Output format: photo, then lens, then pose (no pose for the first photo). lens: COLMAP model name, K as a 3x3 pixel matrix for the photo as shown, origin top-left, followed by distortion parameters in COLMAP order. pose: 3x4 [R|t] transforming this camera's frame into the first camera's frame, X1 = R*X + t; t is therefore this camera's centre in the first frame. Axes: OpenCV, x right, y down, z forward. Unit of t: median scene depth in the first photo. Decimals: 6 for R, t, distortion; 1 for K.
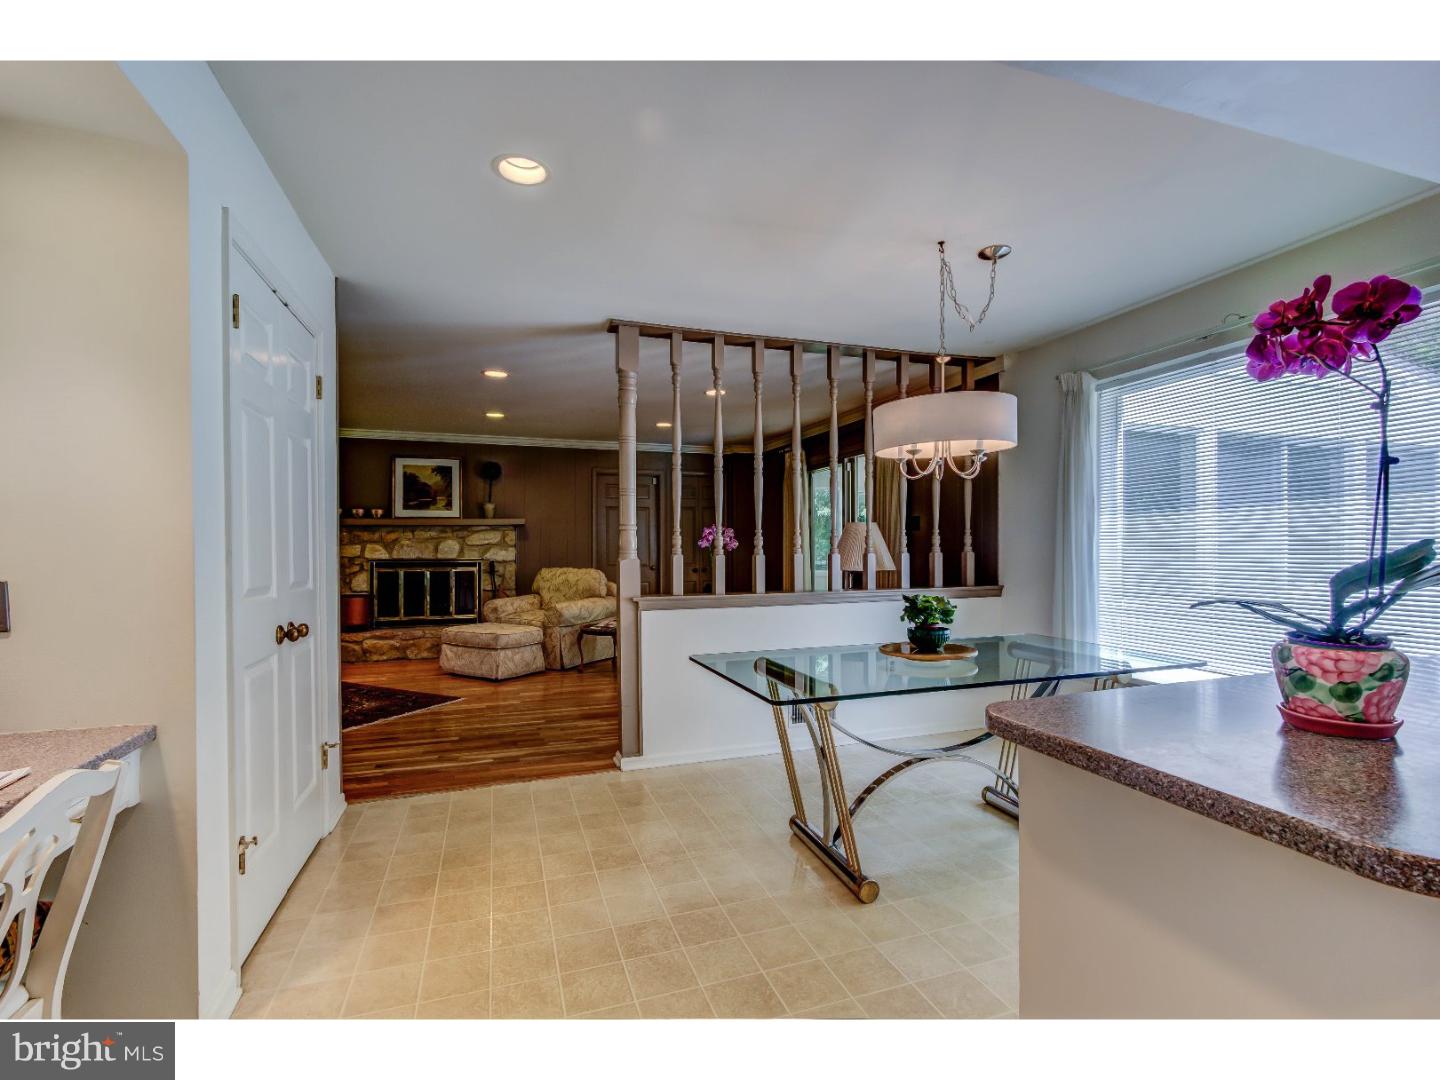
lens RADIAL K [[658.6, 0, 718.8], [0, 658.6, 549.6], [0, 0, 1]] dist [-0.004380, 0.004811]
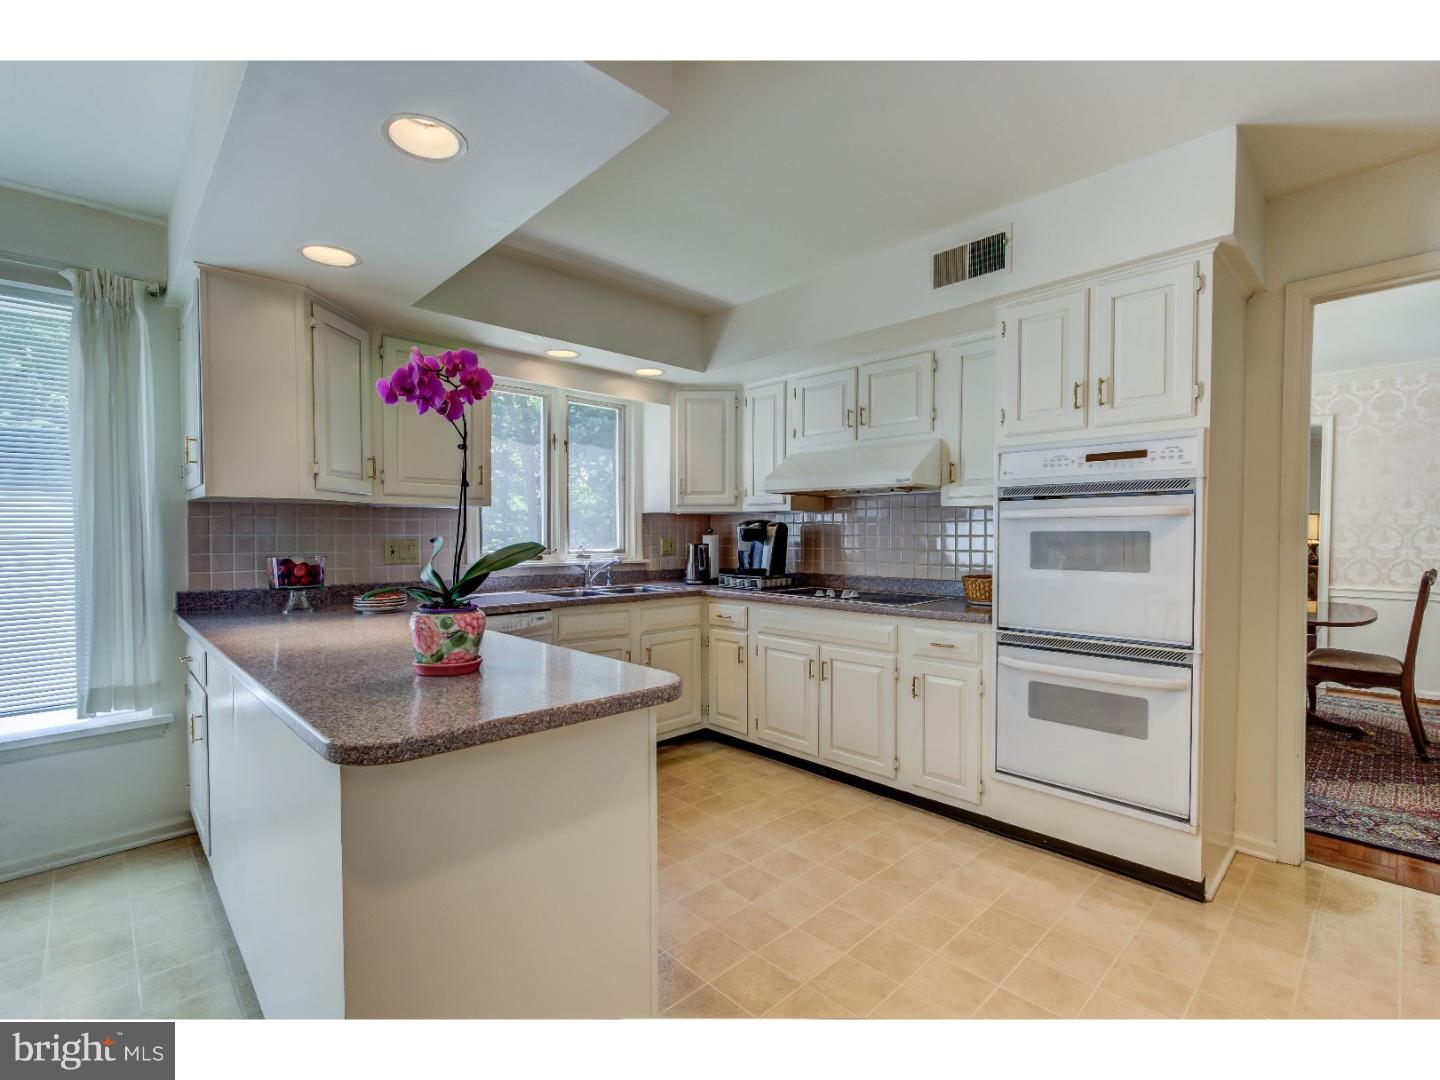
lens RADIAL K [[658.6, 0, 718.8], [0, 658.6, 549.6], [0, 0, 1]] dist [-0.004380, 0.004811]
pose [[-0.422103, -0.008013, 0.906512, -0.152489], [0.016021, 0.999739, 0.016297, 0.000482], [-0.906406, 0.021403, -0.421865, 0.282445]]
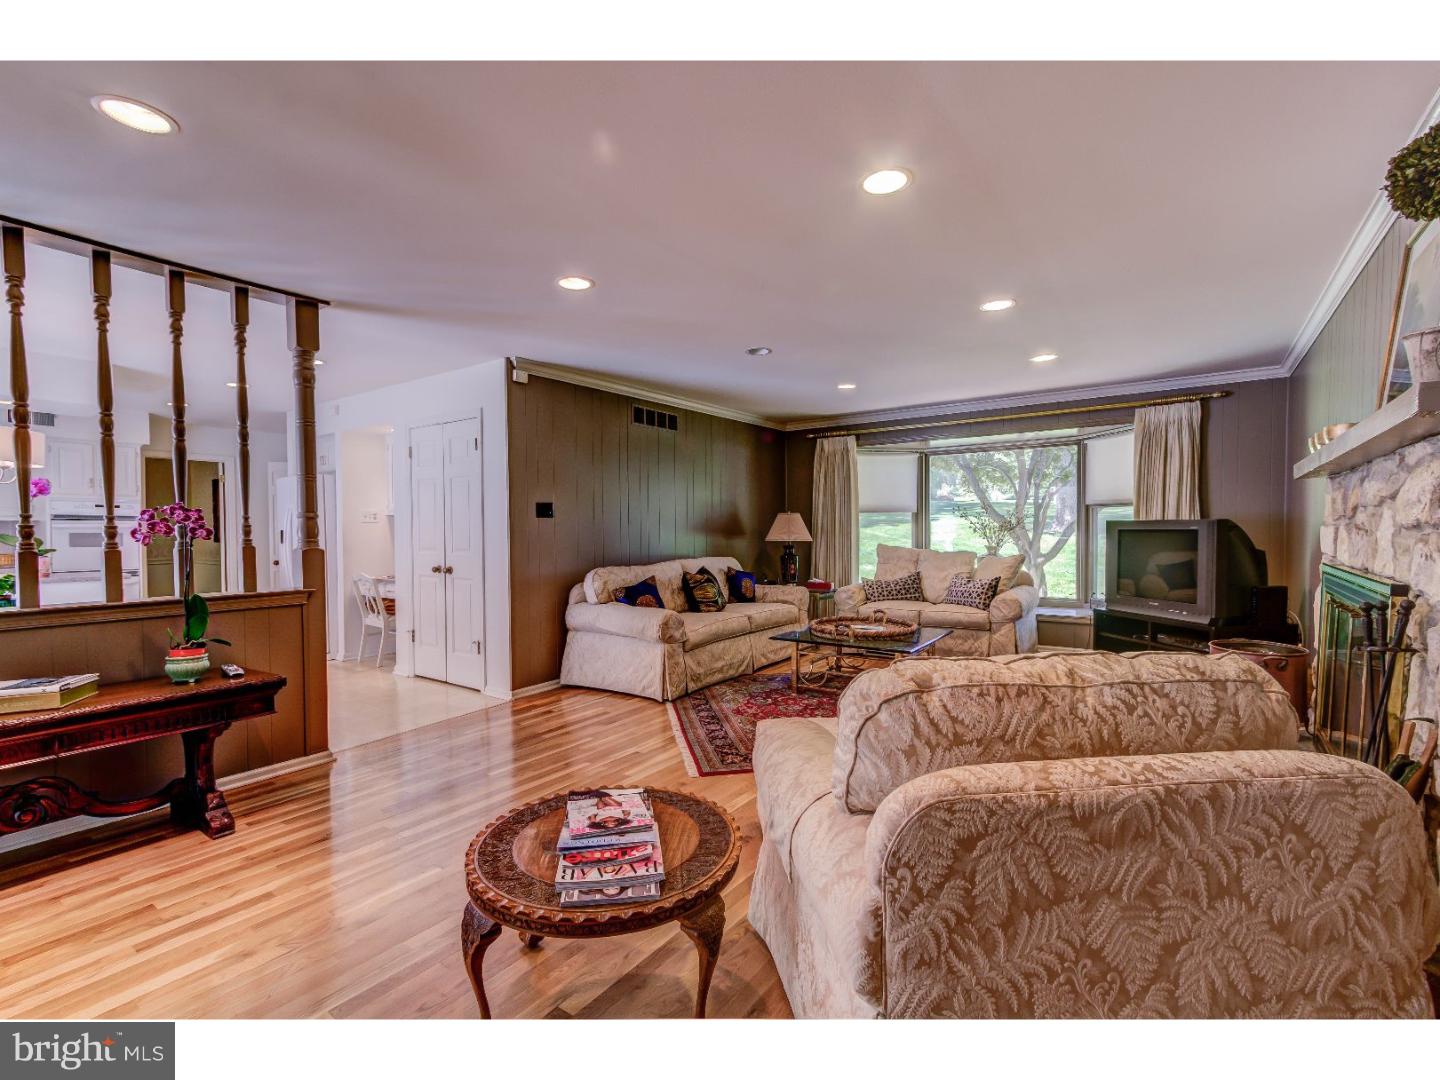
lens RADIAL K [[658.6, 0, 718.8], [0, 658.6, 549.6], [0, 0, 1]] dist [-0.004380, 0.004811]
pose [[-0.816193, 0.030107, -0.576994, -0.068571], [0.007959, 0.999133, 0.040876, -0.019649], [0.577724, 0.028771, -0.815725, 1.949786]]
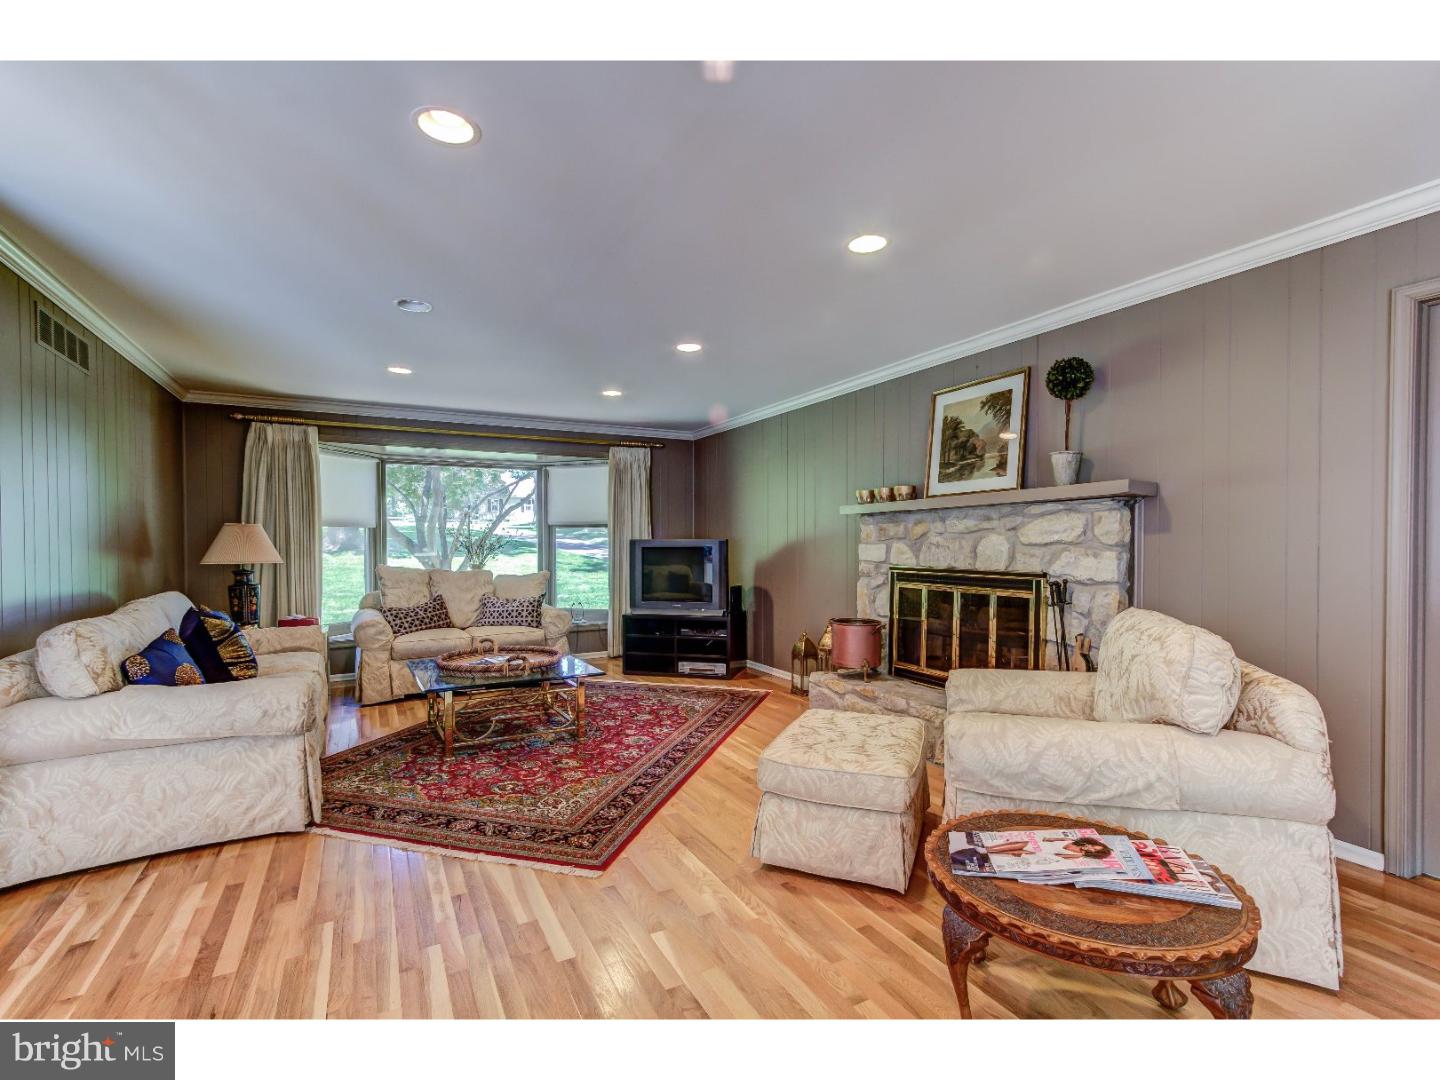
lens RADIAL K [[658.6, 0, 718.8], [0, 658.6, 549.6], [0, 0, 1]] dist [-0.004380, 0.004811]
pose [[0.169306, 0.014772, -0.985453, 0.108143], [-0.004221, 0.999889, 0.014264, -0.016613], [0.985555, 0.001745, 0.169349, 1.287616]]
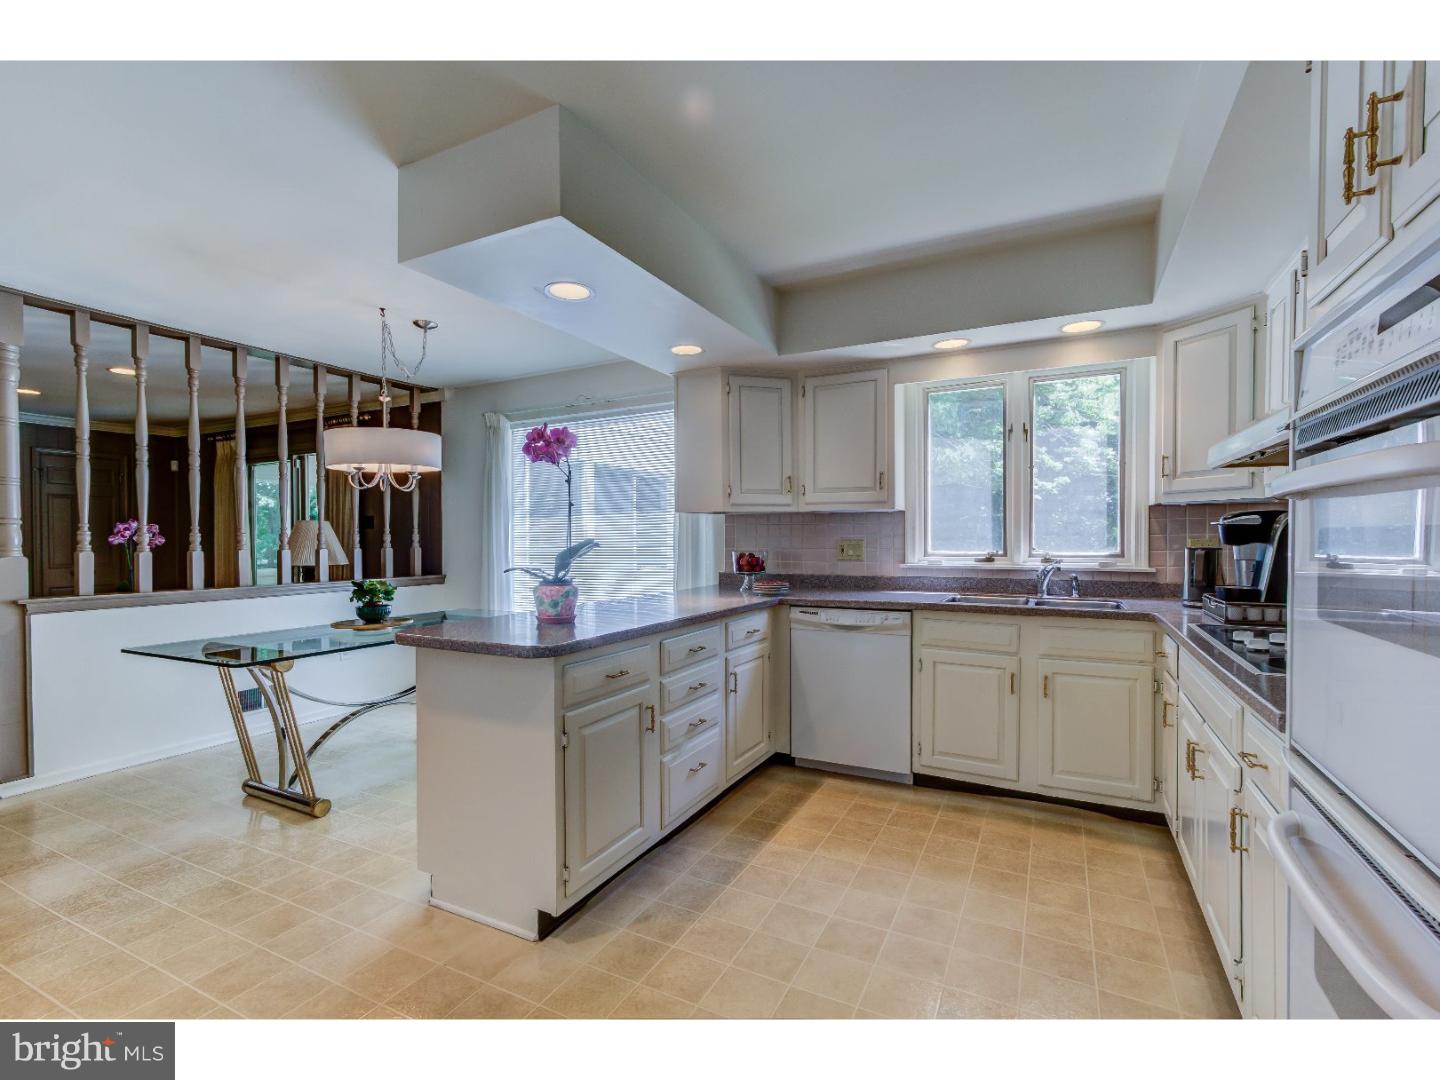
lens RADIAL K [[658.6, 0, 718.8], [0, 658.6, 549.6], [0, 0, 1]] dist [-0.004380, 0.004811]
pose [[0.720334, -0.006245, 0.693599, -0.059579], [0.004086, 0.999980, 0.004760, 0.004146], [-0.693615, -0.000594, 0.720345, -0.268715]]
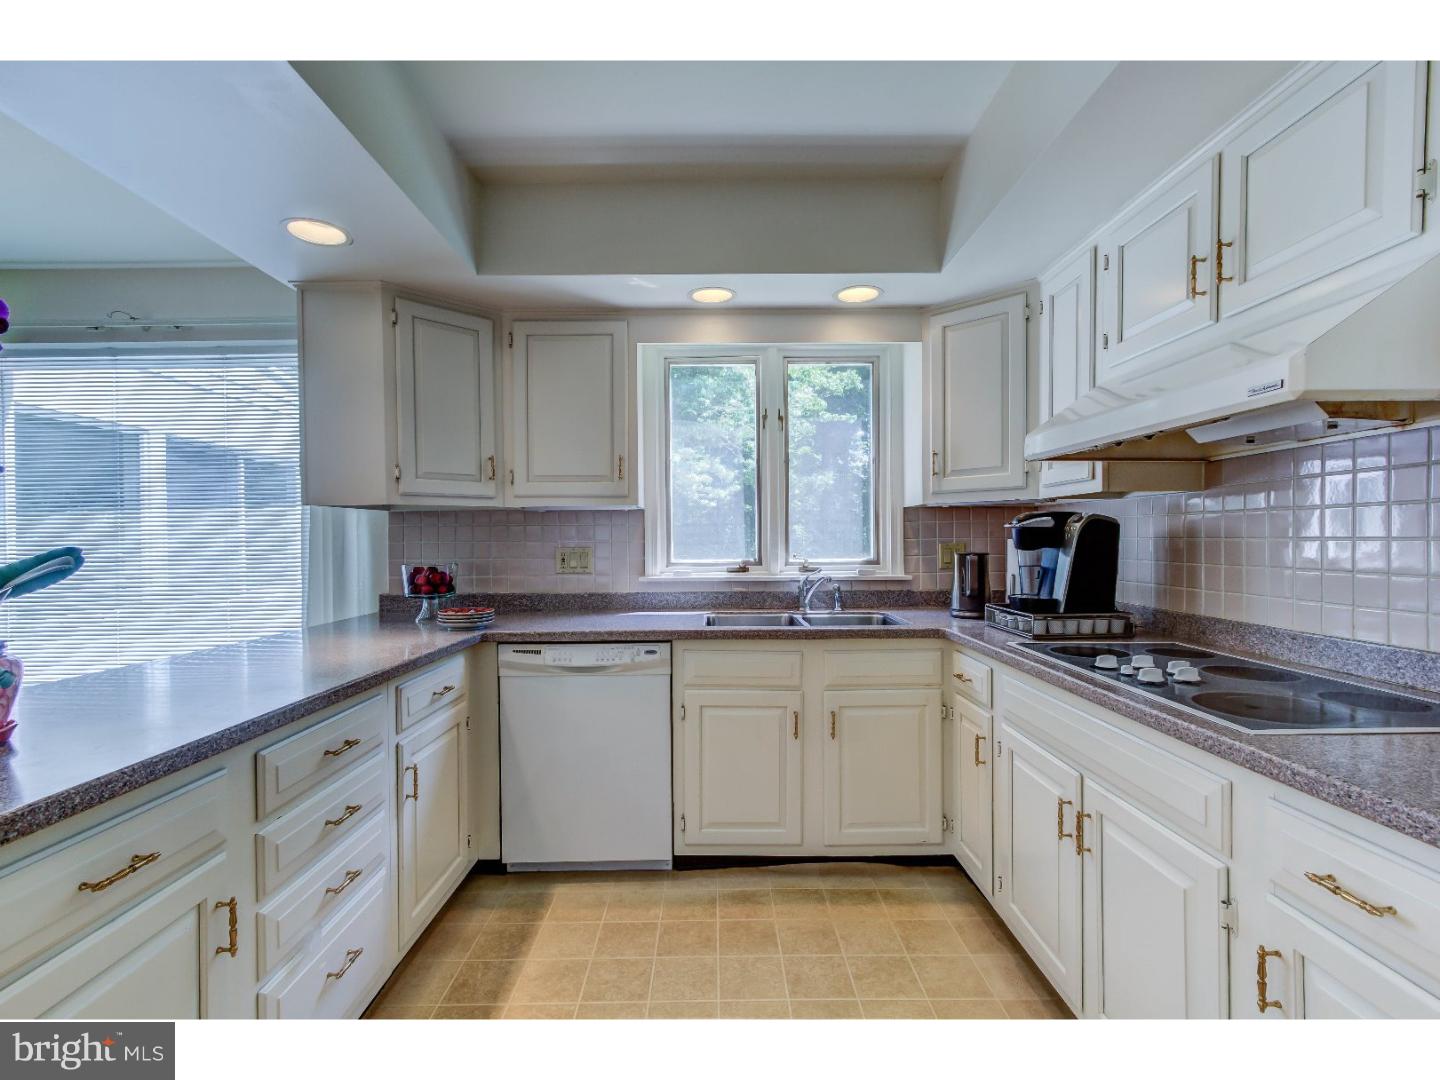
lens RADIAL K [[658.6, 0, 718.8], [0, 658.6, 549.6], [0, 0, 1]] dist [-0.004380, 0.004811]
pose [[0.315515, -0.003647, 0.948913, 0.103877], [0.013601, 0.999907, -0.000679, 0.001435], [-0.948823, 0.013120, 0.315536, -0.091635]]
